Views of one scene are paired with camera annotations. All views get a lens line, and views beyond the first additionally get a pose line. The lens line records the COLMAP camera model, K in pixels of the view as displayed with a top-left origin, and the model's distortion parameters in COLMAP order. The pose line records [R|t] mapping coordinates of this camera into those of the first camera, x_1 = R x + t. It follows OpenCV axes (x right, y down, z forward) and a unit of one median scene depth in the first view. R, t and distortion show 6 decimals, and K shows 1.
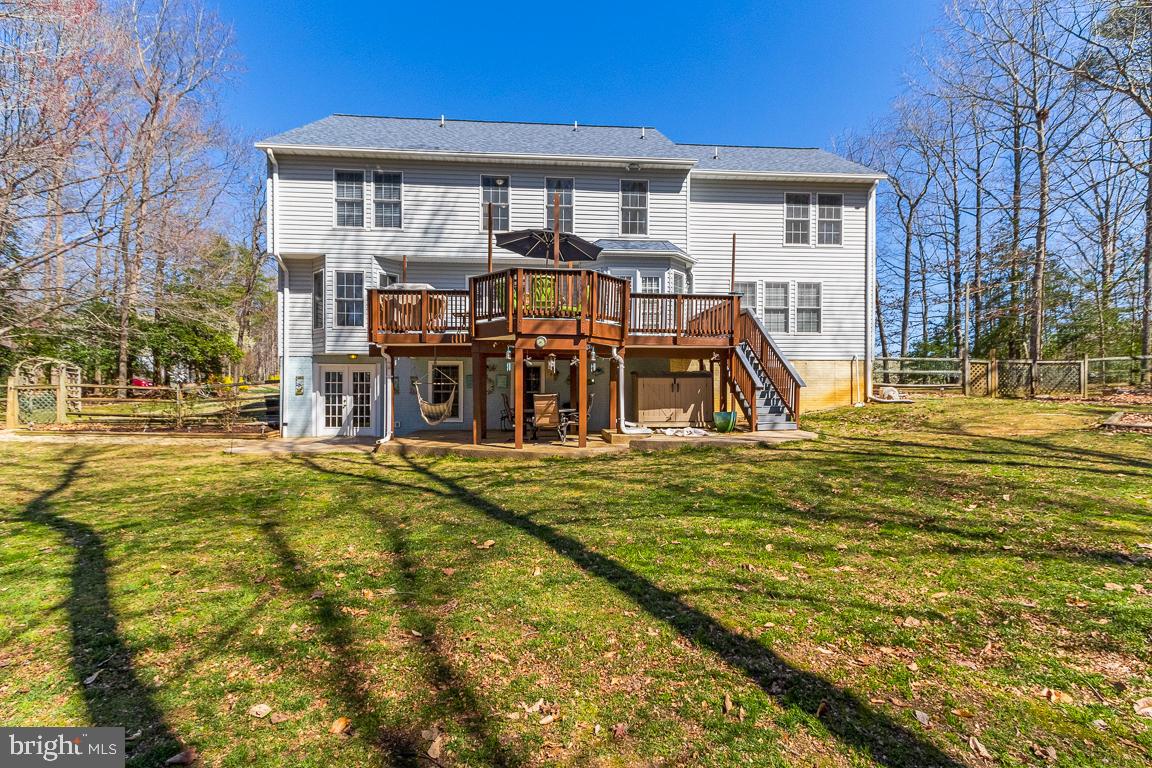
lens RADIAL K [[535.3, 0, 573.5], [0, 535.3, 390.2], [0, 0, 1]] dist [0.012857, -0.000120]
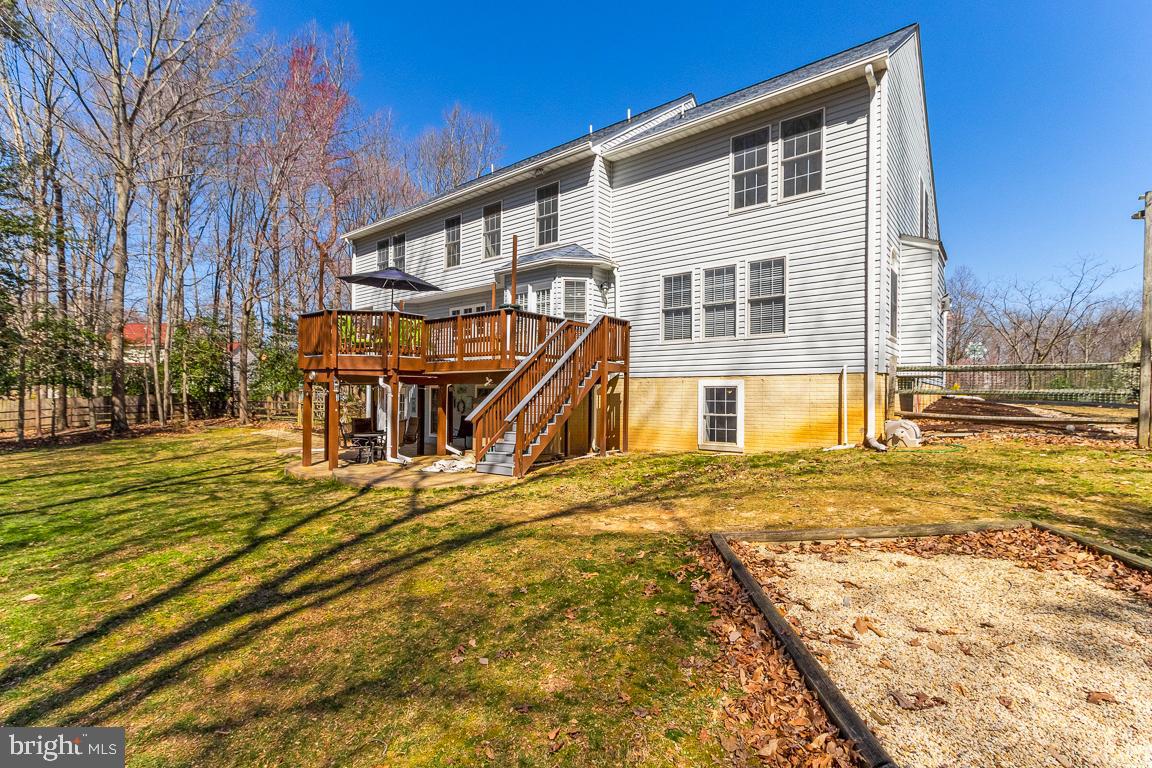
lens RADIAL K [[535.3, 0, 574.7], [0, 535.3, 386.0], [0, 0, 1]] dist [0.012857, -0.000120]
pose [[0.720257, -0.012205, -0.693600, 0.768749], [-0.001432, 0.999817, -0.019080, -0.031723], [0.693706, 0.014736, 0.720108, 0.376432]]
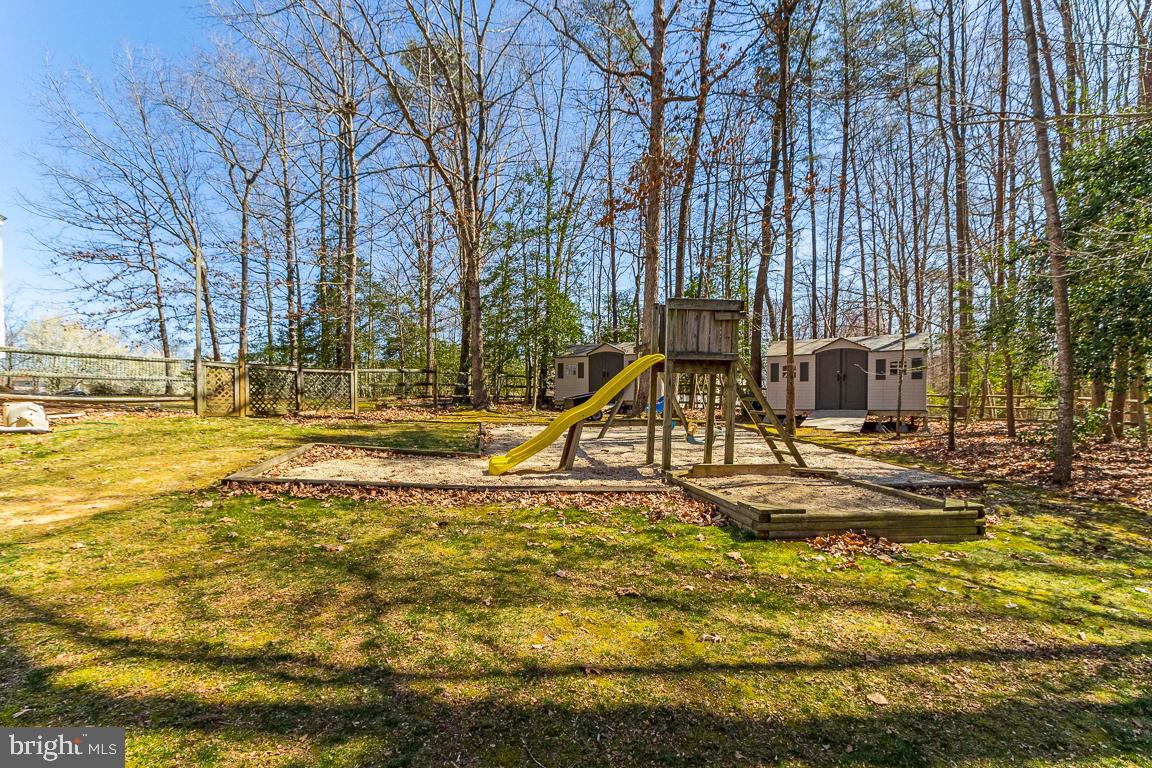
lens RADIAL K [[535.3, 0, 582.9], [0, 535.3, 402.4], [0, 0, 1]] dist [0.012857, -0.000120]
pose [[0.536690, -0.005151, 0.843764, 0.452167], [-0.003531, 0.999959, 0.008350, -0.013750], [-0.843772, -0.007461, 0.536650, 0.244653]]
